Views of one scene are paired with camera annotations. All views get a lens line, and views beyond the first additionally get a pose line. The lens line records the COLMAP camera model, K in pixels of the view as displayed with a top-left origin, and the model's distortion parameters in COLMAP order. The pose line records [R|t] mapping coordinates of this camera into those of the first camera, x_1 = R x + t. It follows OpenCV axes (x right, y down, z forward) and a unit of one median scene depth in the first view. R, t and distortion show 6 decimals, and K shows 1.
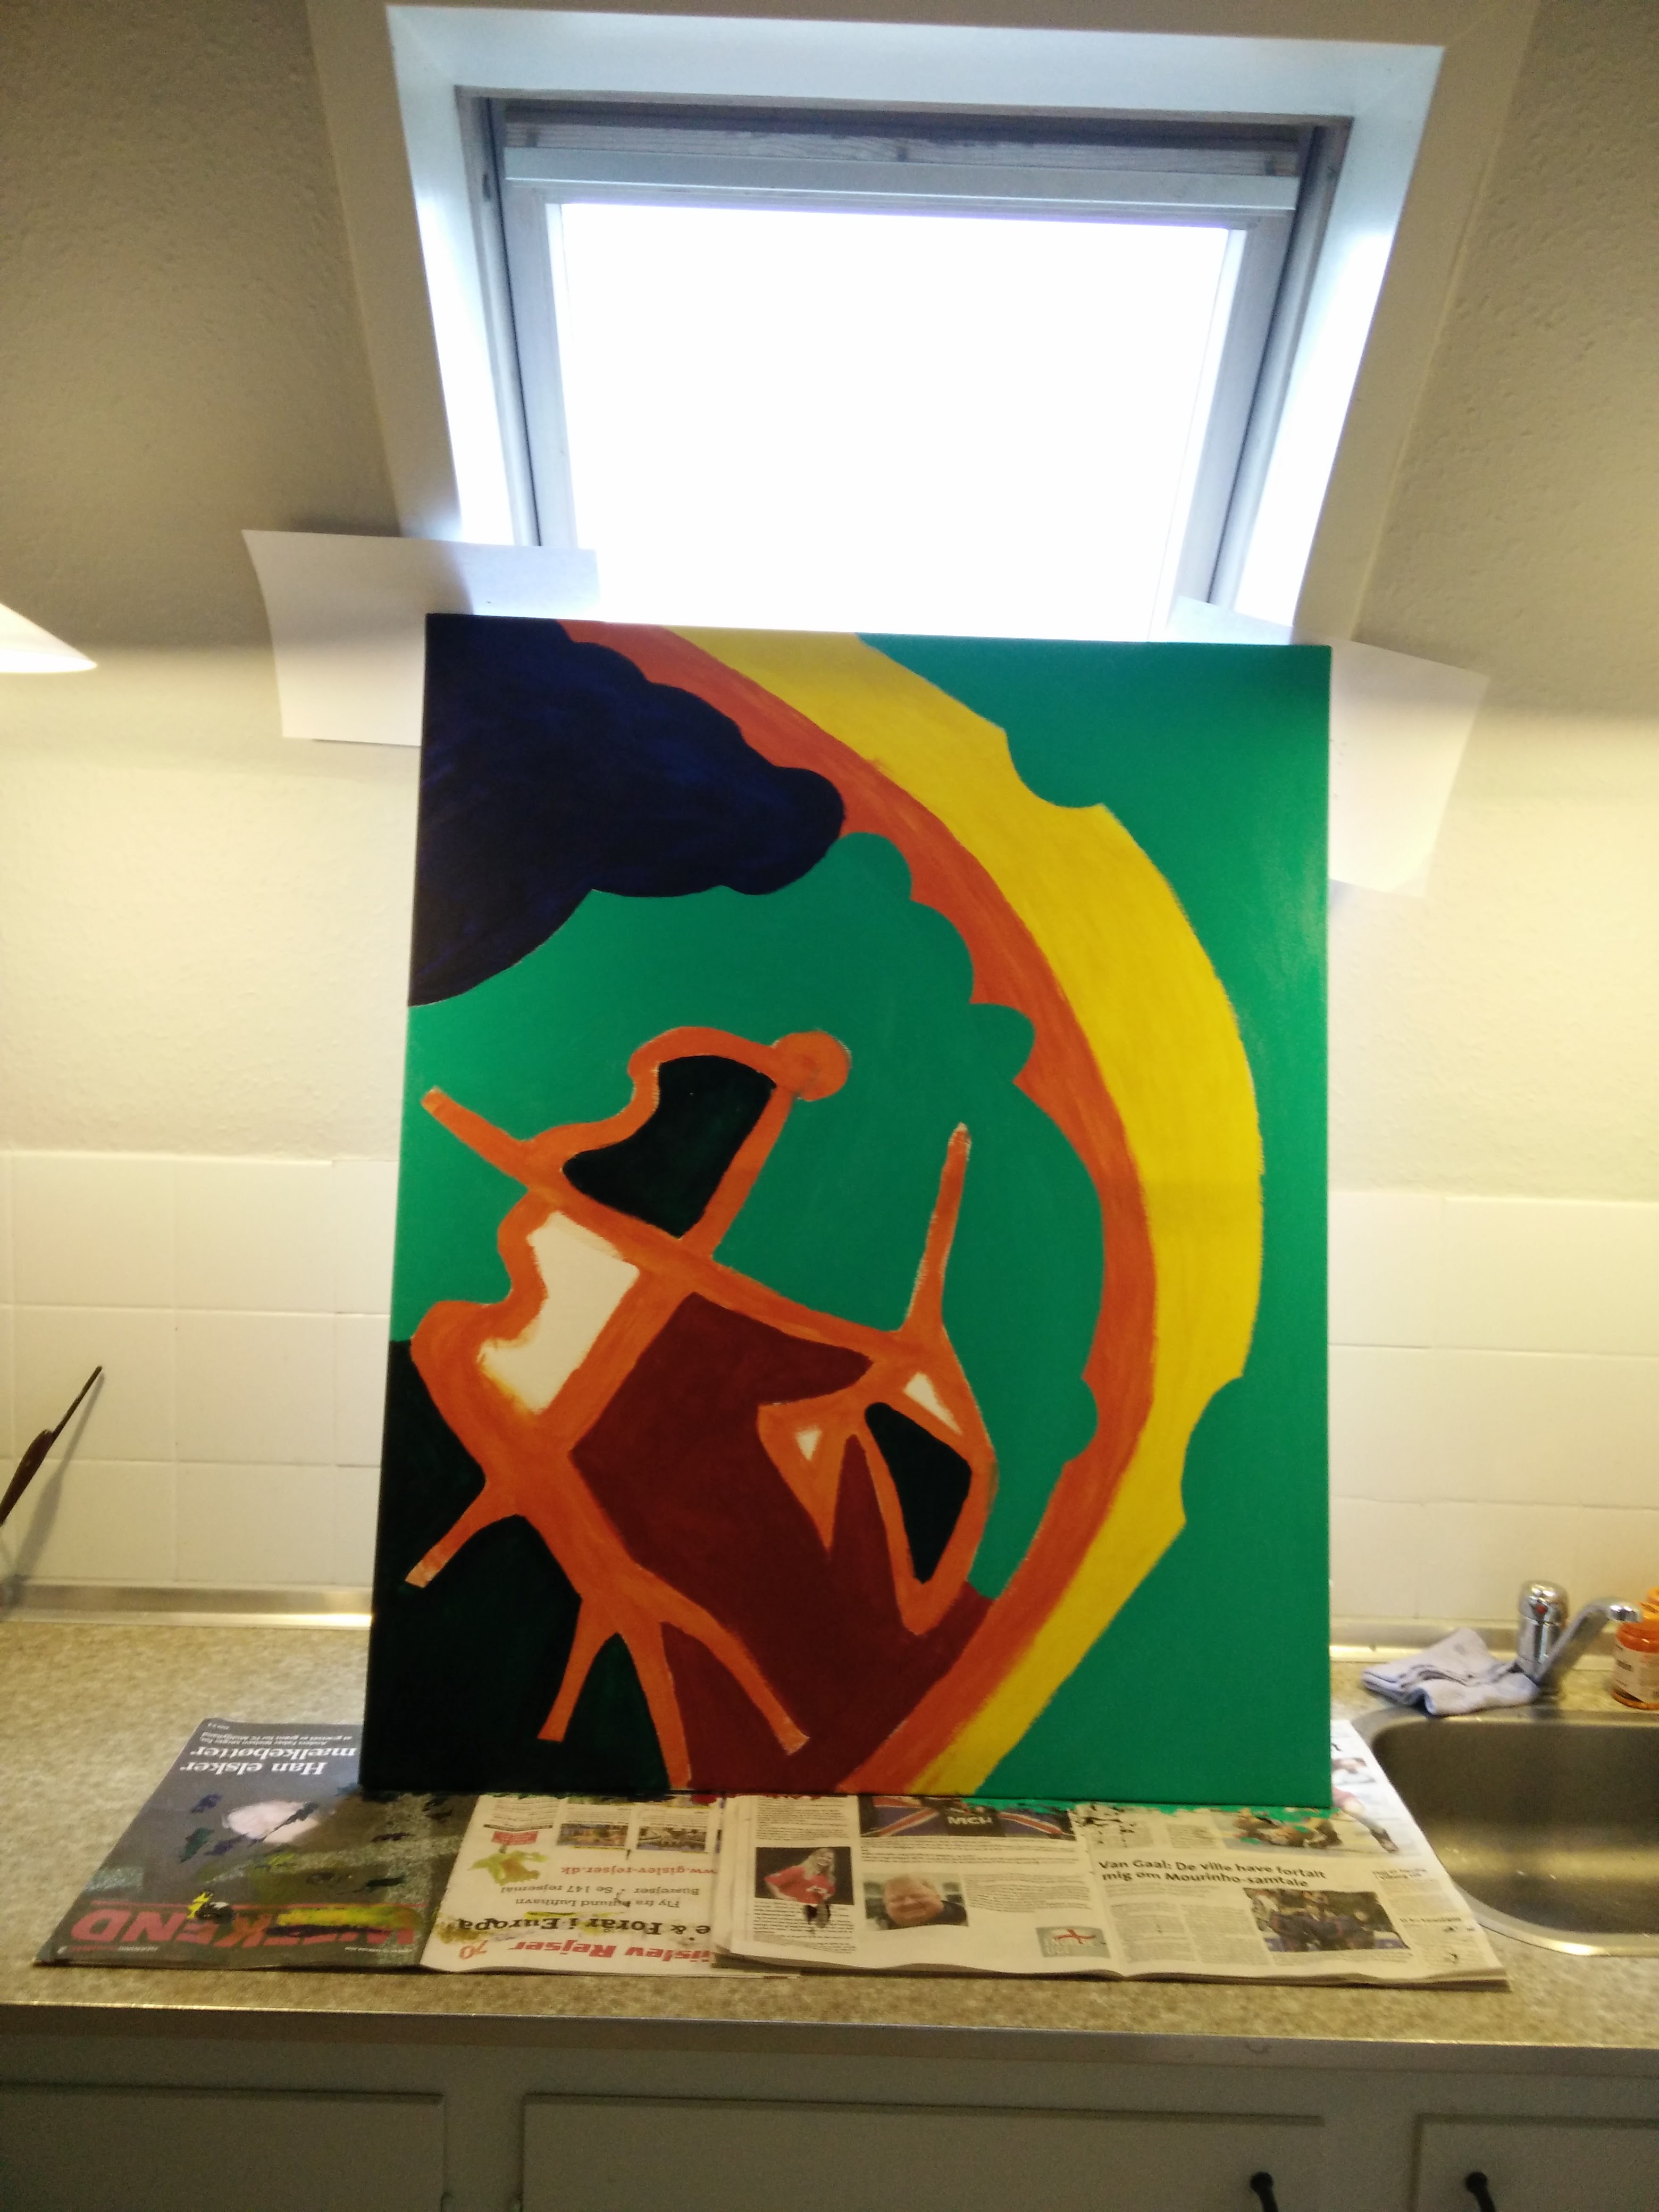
lens RADIAL K [[1975.7, 0, 824.4], [0, 1975.7, 1119.3], [0, 0, 1]] dist [0.055256, -0.105380]
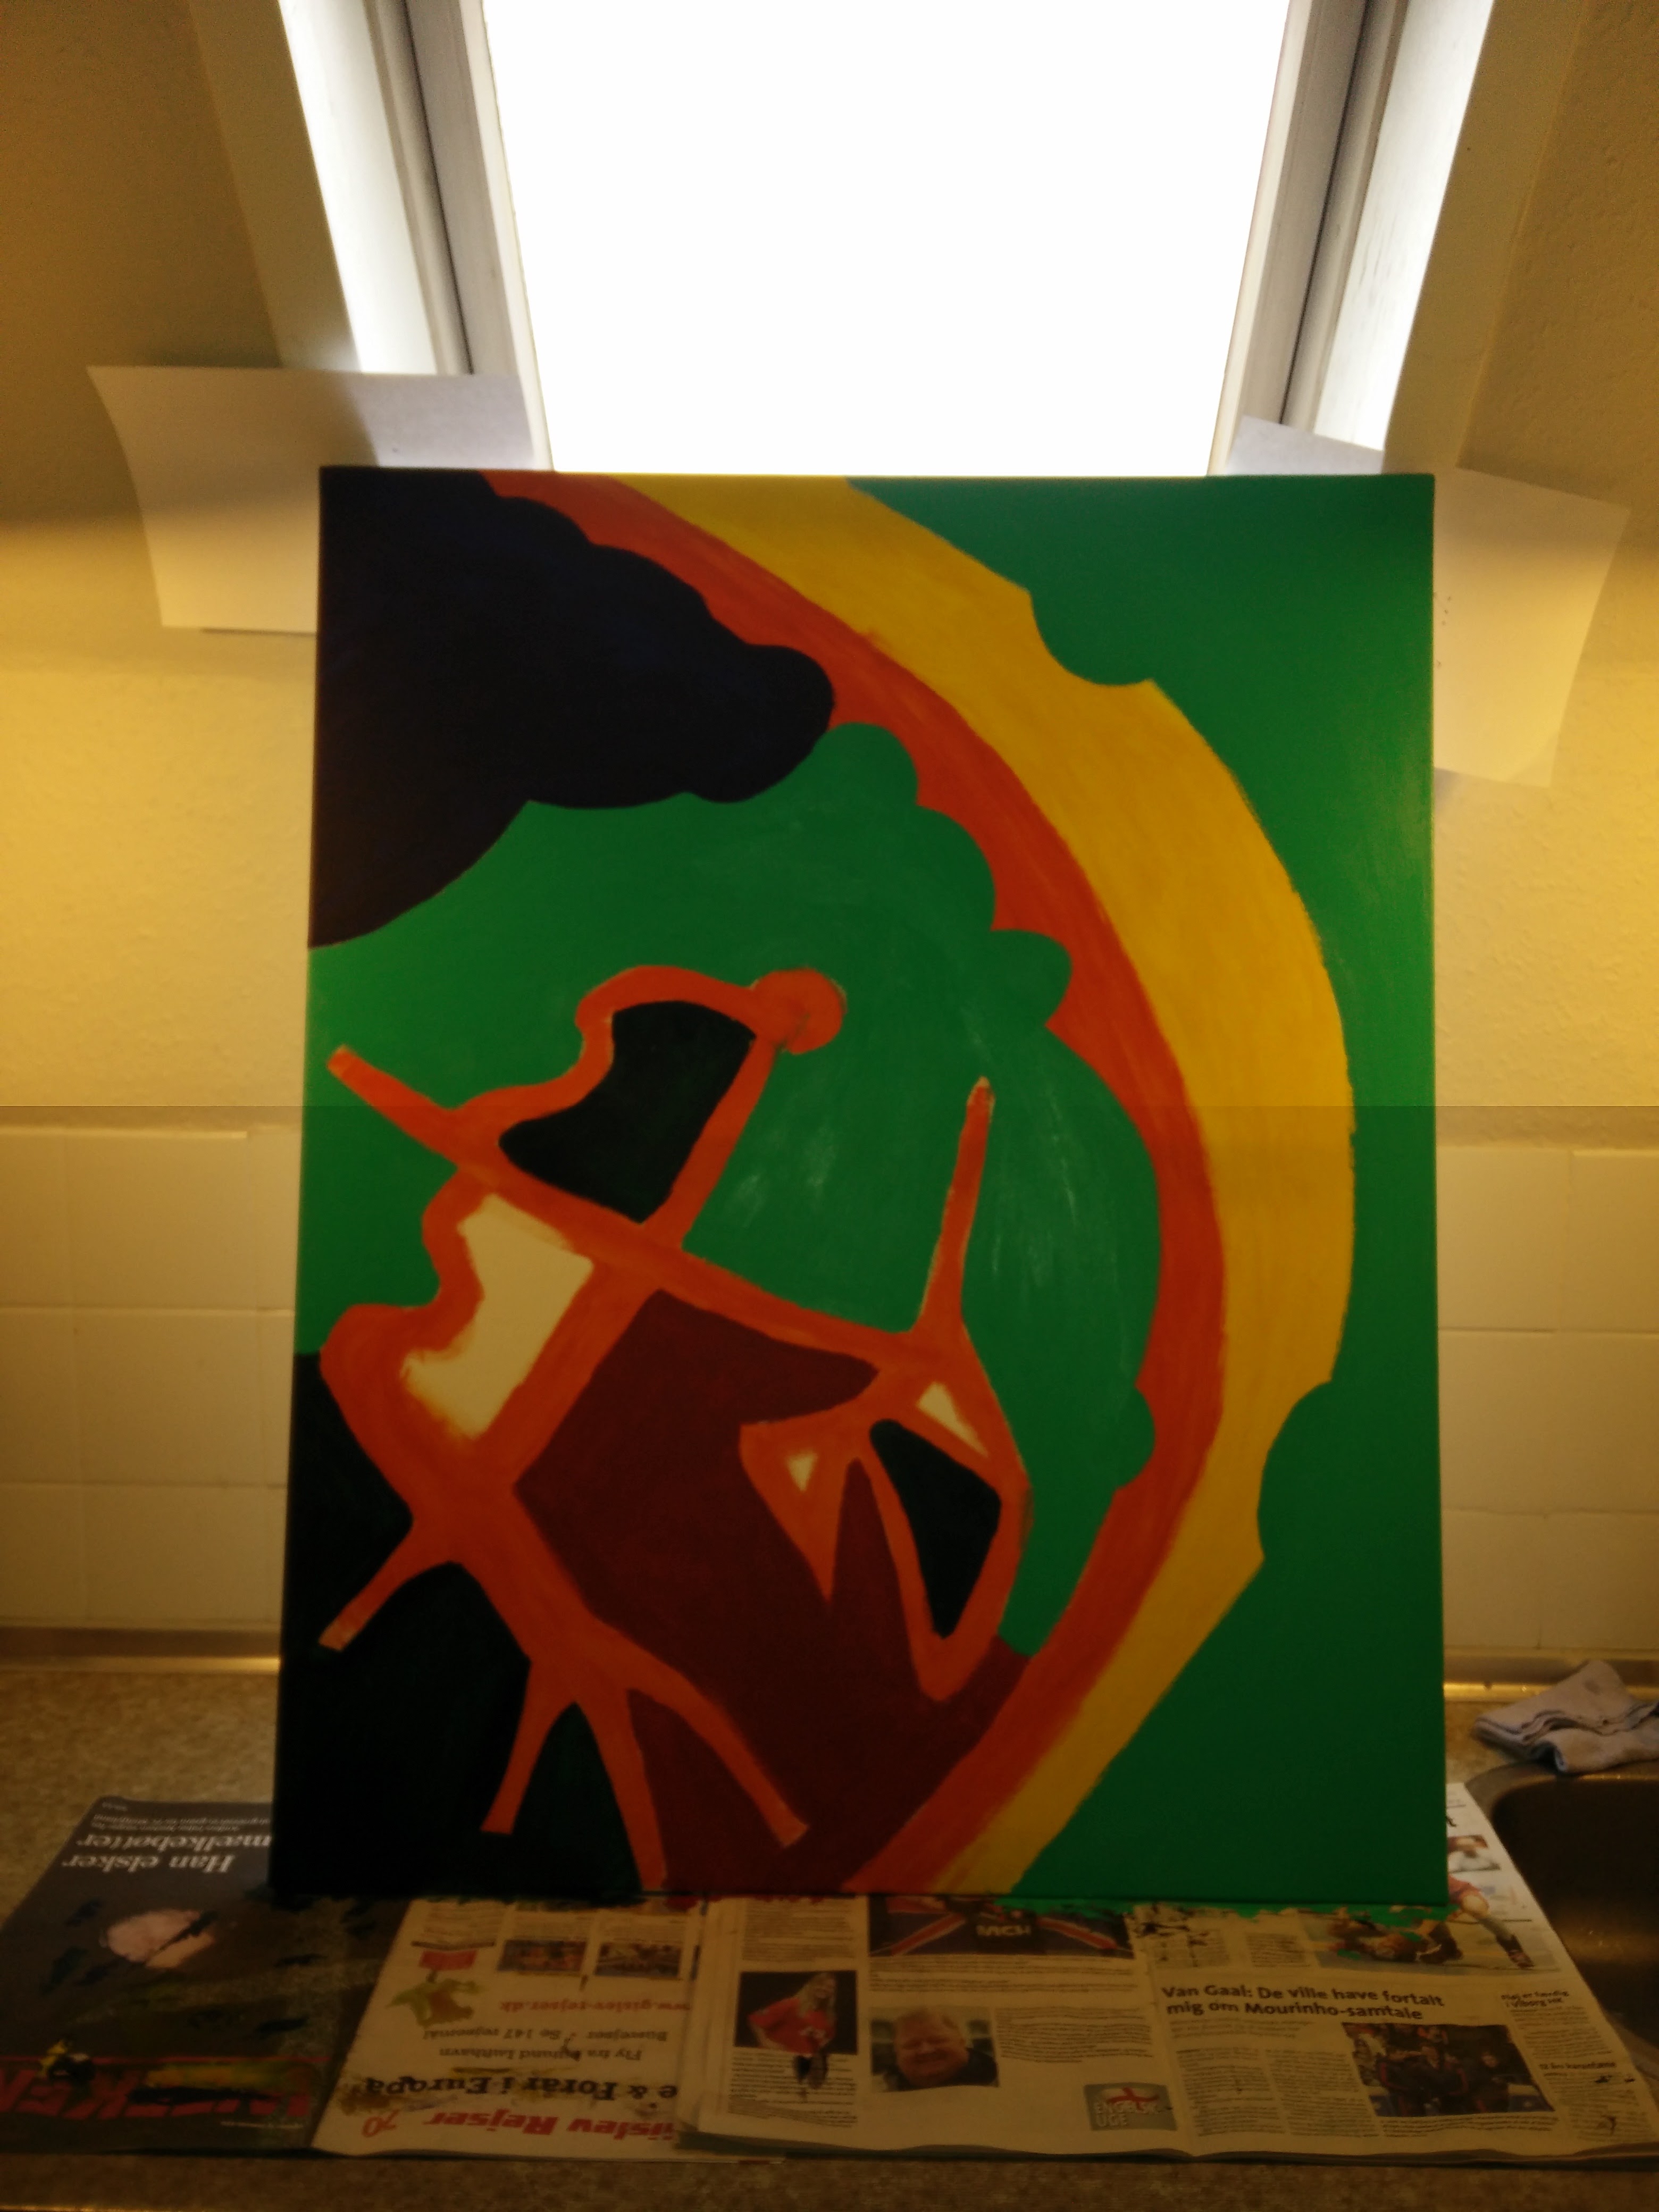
lens RADIAL K [[1972.5, 0, 819.6], [0, 1972.5, 1131.5], [0, 0, 1]] dist [0.057830, -0.132105]
pose [[0.999257, -0.018414, -0.033846, 0.029891], [0.019770, 0.998997, 0.040187, -0.010137], [0.033072, -0.040827, 0.998619, 0.186314]]
